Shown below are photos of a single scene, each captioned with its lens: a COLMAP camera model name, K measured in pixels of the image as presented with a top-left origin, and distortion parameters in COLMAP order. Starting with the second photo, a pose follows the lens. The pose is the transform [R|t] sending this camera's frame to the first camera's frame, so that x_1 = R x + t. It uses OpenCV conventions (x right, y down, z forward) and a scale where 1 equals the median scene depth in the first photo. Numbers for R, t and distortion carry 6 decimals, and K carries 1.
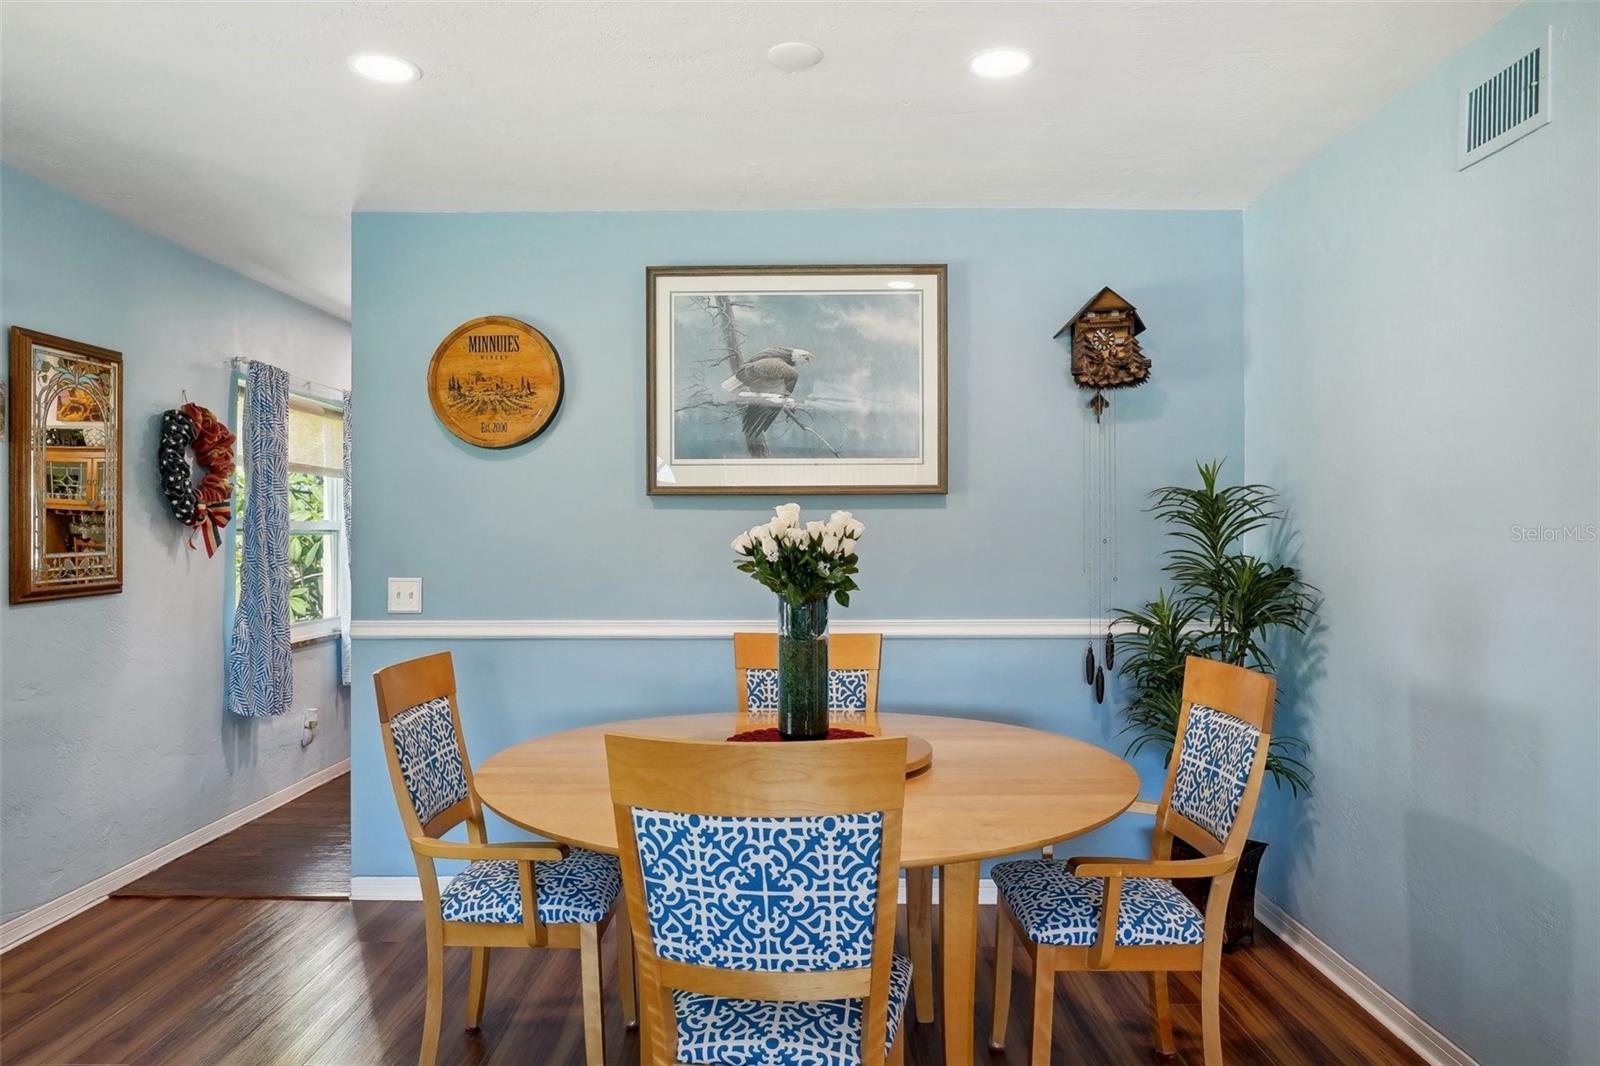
lens RADIAL K [[1050.7, 0, 794.3], [0, 1050.7, 541.8], [0, 0, 1]] dist [-0.007376, 0.000074]
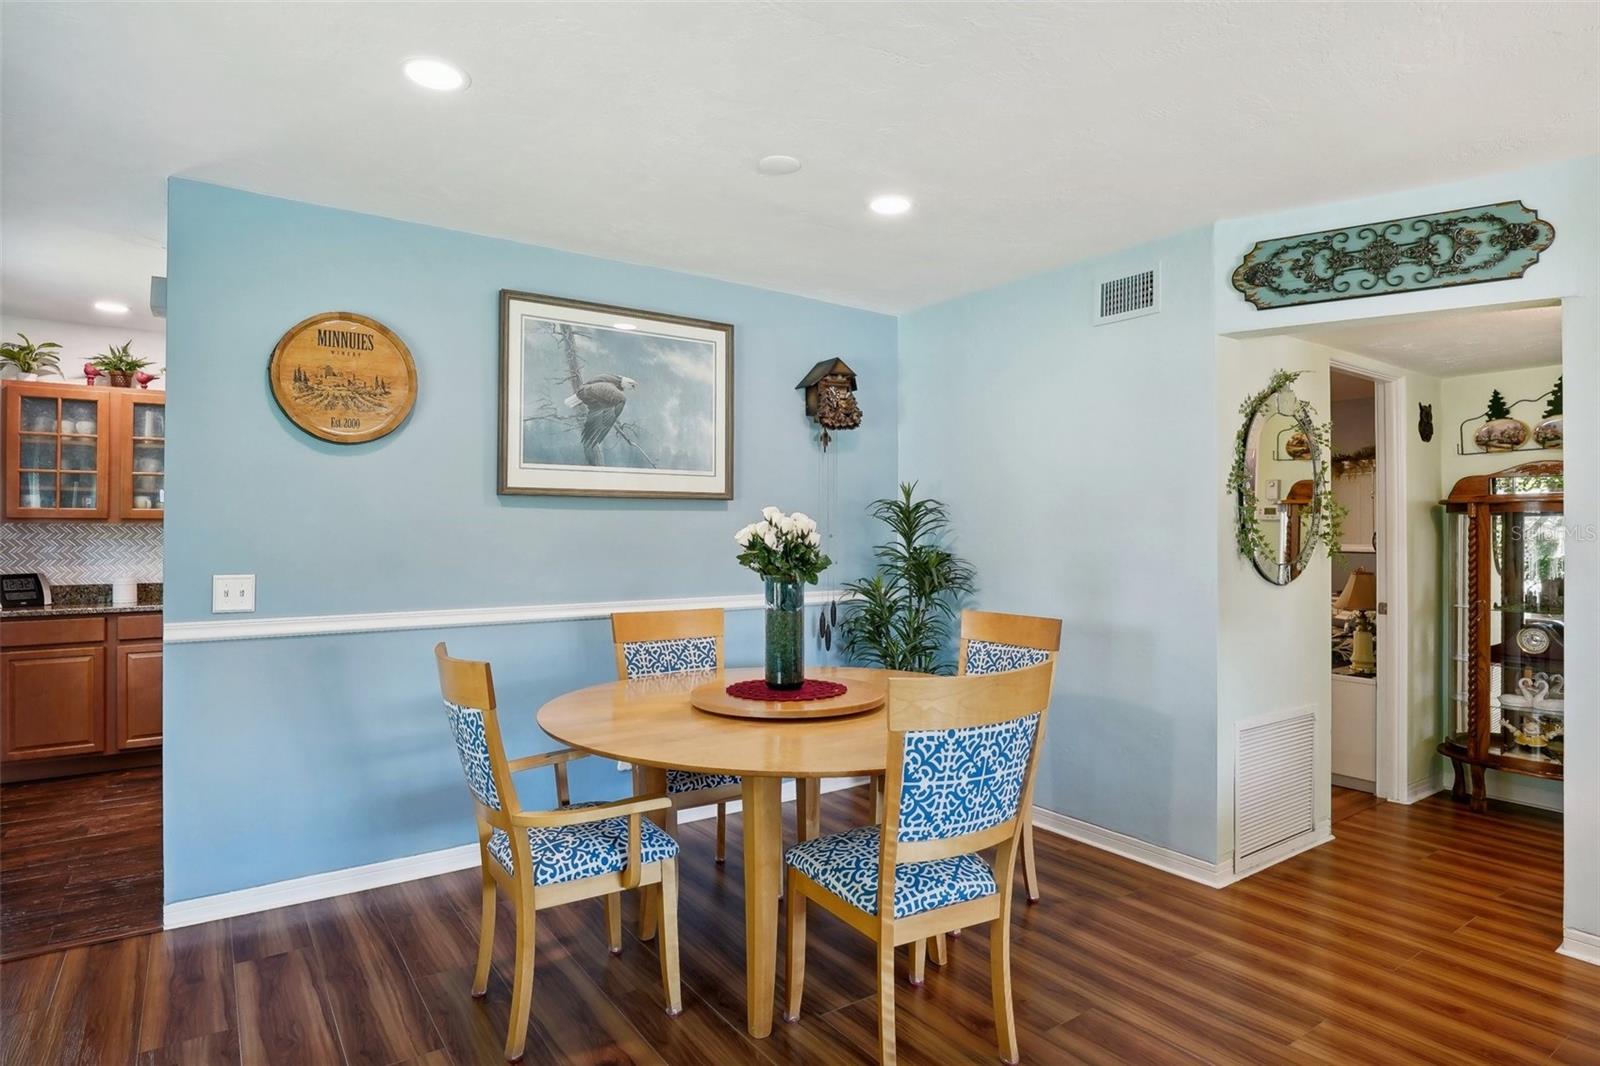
lens RADIAL K [[862.5, 0, 800.0], [0, 862.5, 533.0], [0, 0, 1]] dist [-0.017803, 0.000100]
pose [[0.809844, 0.001717, 0.586643, -0.416489], [0.000748, 0.999992, -0.003960, -0.000028], [-0.586645, 0.003646, 0.809836, 0.080061]]
